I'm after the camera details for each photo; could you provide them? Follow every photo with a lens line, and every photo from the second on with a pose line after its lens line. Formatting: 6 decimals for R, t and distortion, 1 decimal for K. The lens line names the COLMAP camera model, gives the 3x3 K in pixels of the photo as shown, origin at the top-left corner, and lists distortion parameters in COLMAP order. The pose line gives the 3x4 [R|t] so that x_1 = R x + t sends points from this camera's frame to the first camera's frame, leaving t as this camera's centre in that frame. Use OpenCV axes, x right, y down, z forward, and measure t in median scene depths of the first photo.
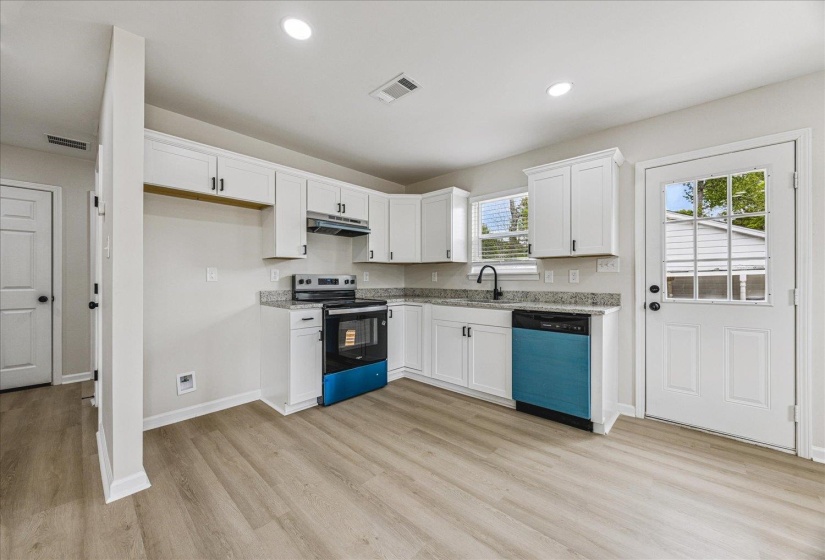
lens RADIAL K [[316.3, 0, 416.2], [0, 316.3, 278.2], [0, 0, 1]] dist [-0.004853, 0.000151]
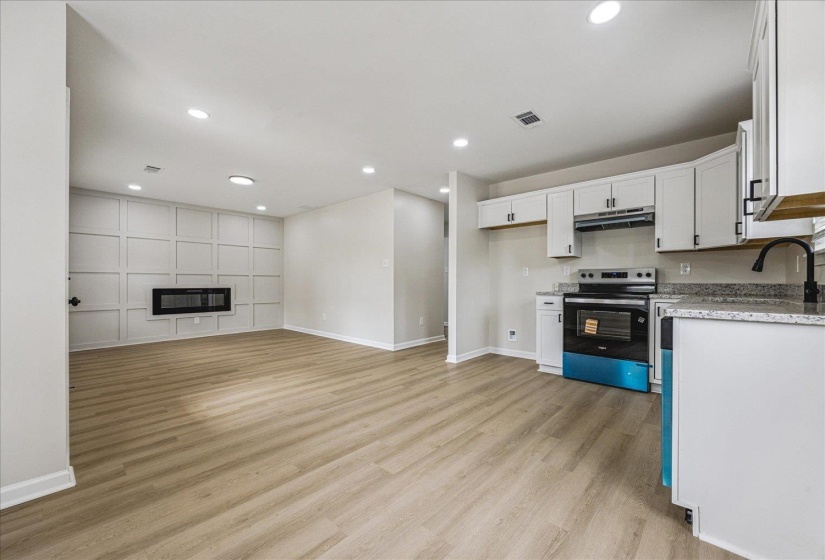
lens RADIAL K [[329.3, 0, 409.0], [0, 329.3, 283.4], [0, 0, 1]] dist [0.001030, -0.000849]
pose [[-0.008338, 0.001206, -0.999965, 0.974391], [0.002346, 0.999997, 0.001187, 0.041618], [0.999962, -0.002336, -0.008340, 0.413545]]
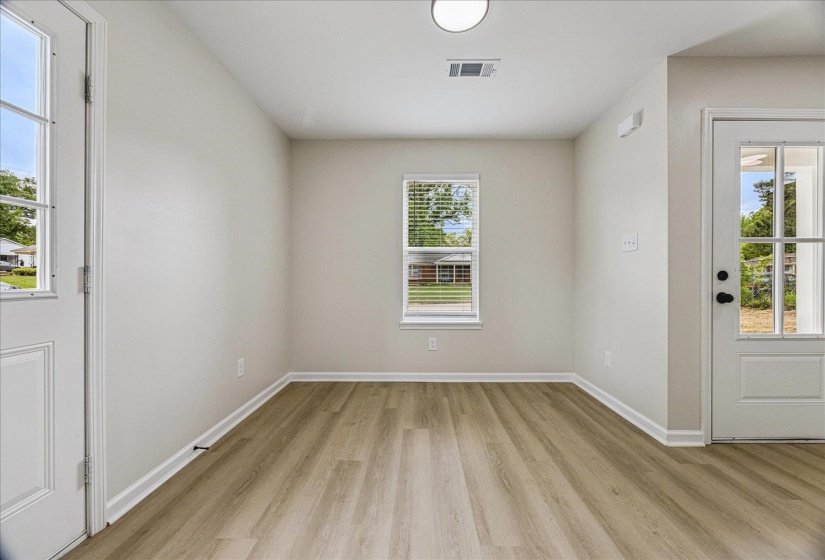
lens RADIAL K [[316.3, 0, 424.7], [0, 316.3, 281.7], [0, 0, 1]] dist [-0.004853, 0.000151]
pose [[-0.671682, 0.000448, 0.740840, 0.226741], [-0.002199, 0.999994, -0.002599, 0.045800], [-0.740837, -0.003375, -0.671677, 0.669623]]
